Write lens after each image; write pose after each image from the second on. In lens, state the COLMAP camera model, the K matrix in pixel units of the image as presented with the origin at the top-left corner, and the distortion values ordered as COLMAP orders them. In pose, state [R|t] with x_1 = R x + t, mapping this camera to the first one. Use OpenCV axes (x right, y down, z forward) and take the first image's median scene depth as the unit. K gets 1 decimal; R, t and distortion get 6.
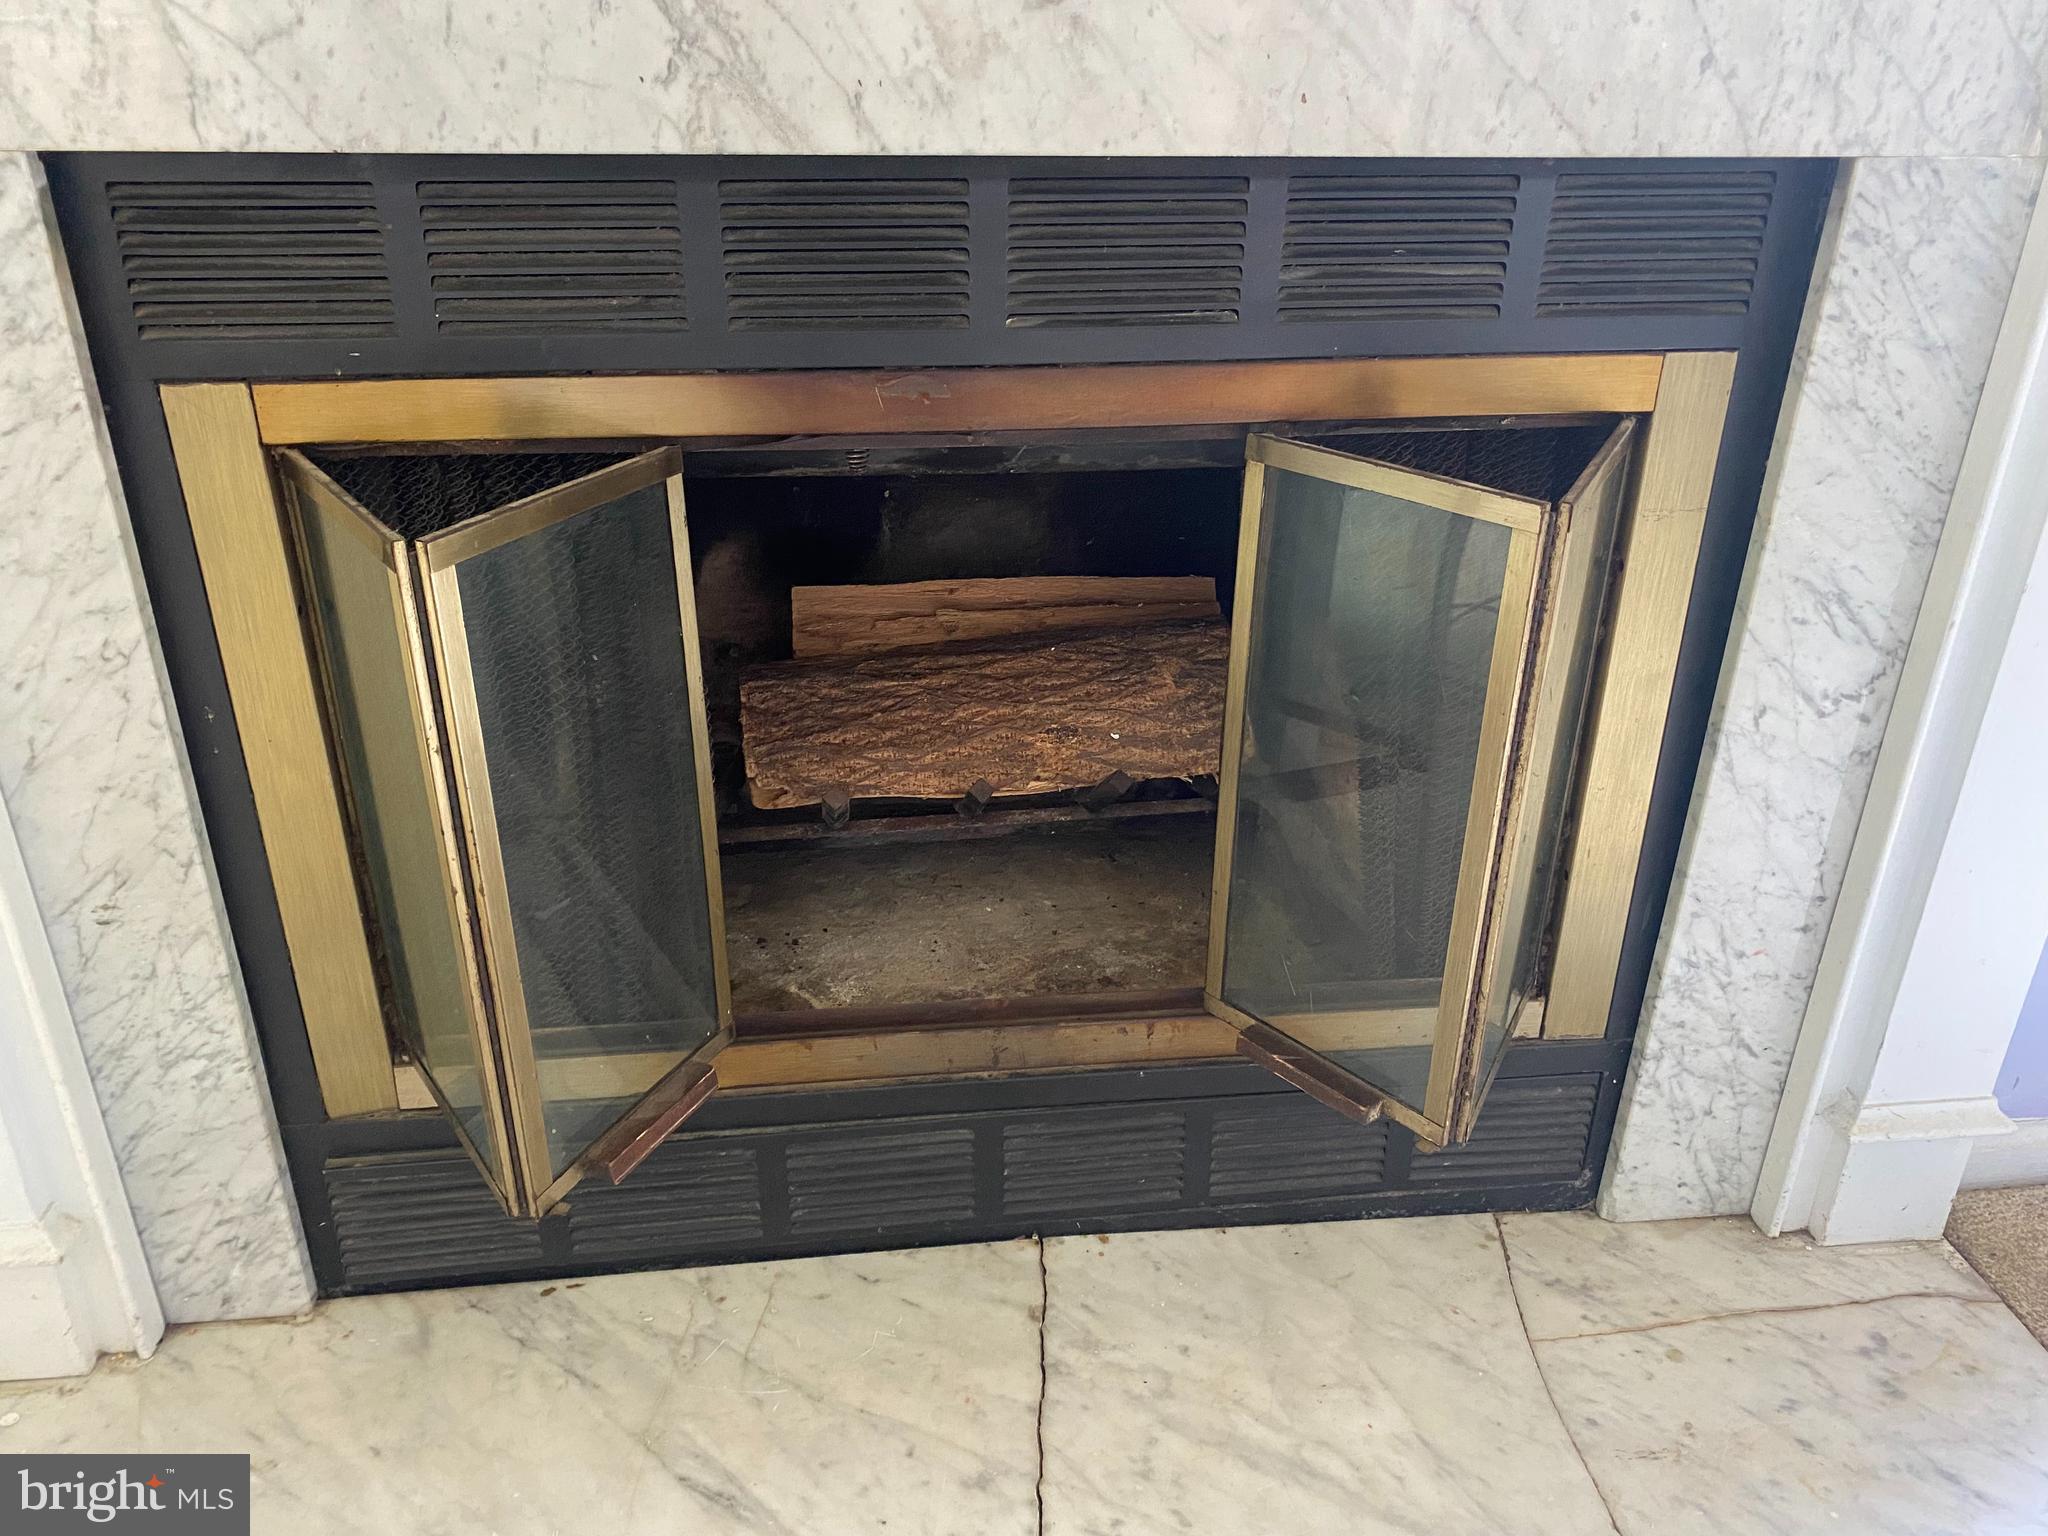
lens RADIAL K [[1580.8, 0, 1000.4], [0, 1580.8, 762.6], [0, 0, 1]] dist [0.013821, -0.000659]
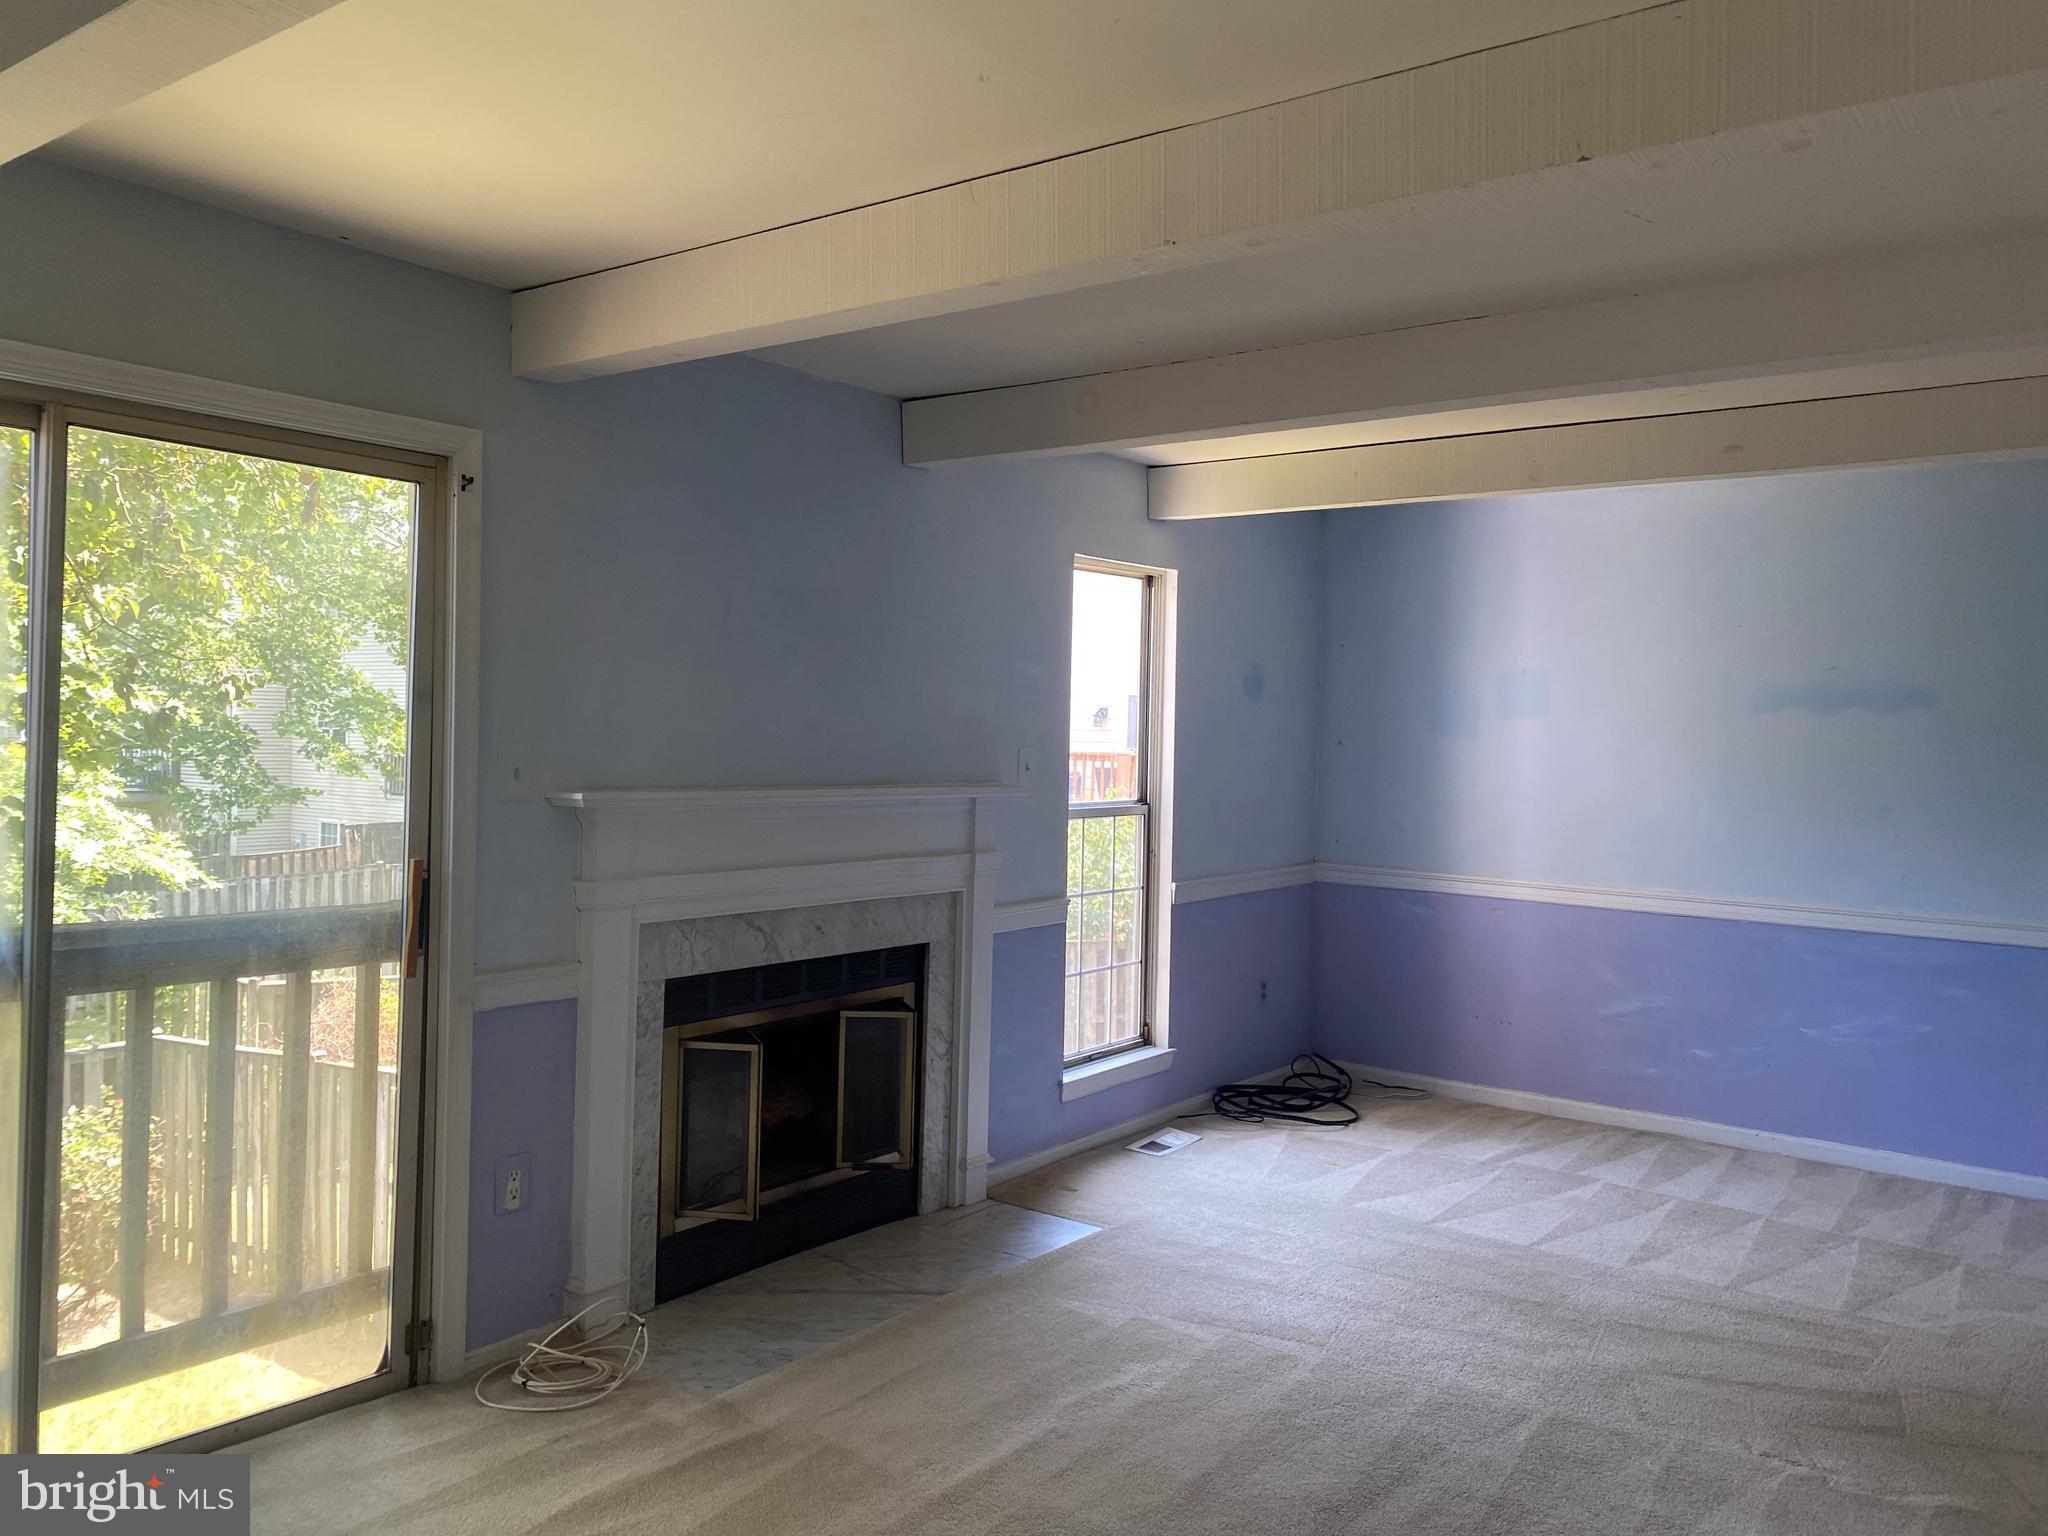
lens RADIAL K [[1529.6, 0, 1018.2], [0, 1529.6, 732.1], [0, 0, 1]] dist [0.075724, 0.000558]
pose [[0.690419, 0.009029, 0.723353, -2.636619], [0.305797, 0.902549, -0.303140, 0.550881], [-0.655599, 0.430493, 0.620376, -2.358544]]
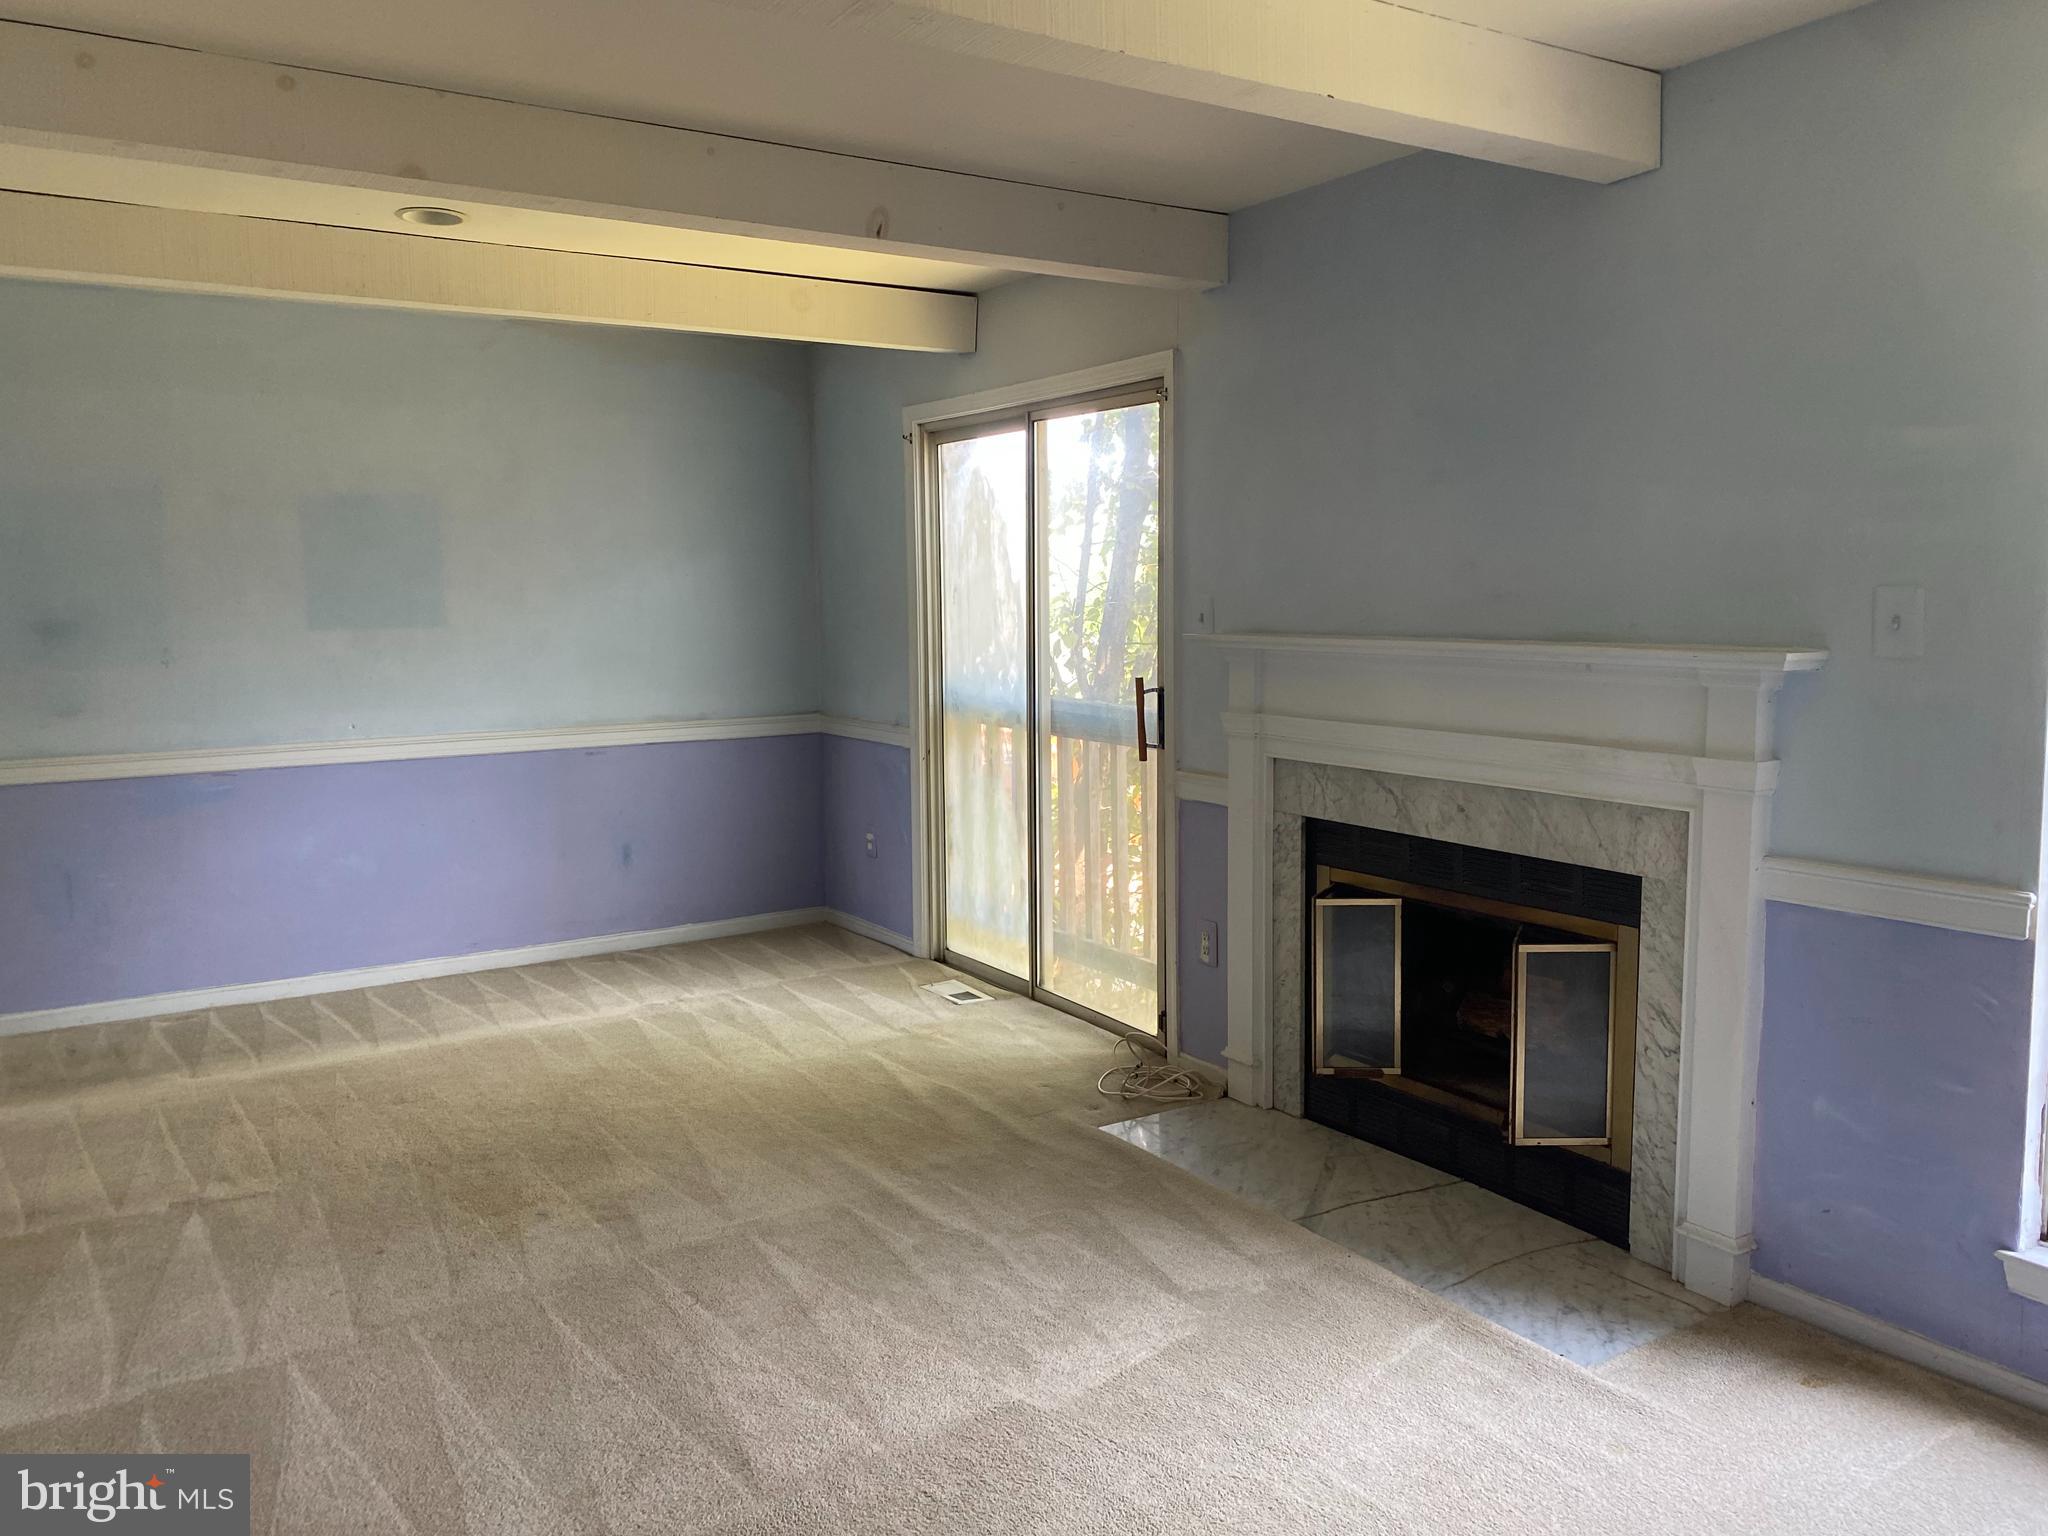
lens RADIAL K [[1580.8, 0, 1000.4], [0, 1580.8, 762.6], [0, 0, 1]] dist [0.013821, -0.000659]
pose [[0.430217, 0.088469, -0.898380, 2.803836], [-0.388911, 0.916259, -0.096012, 0.254960], [0.814654, 0.390695, 0.428597, -1.614249]]
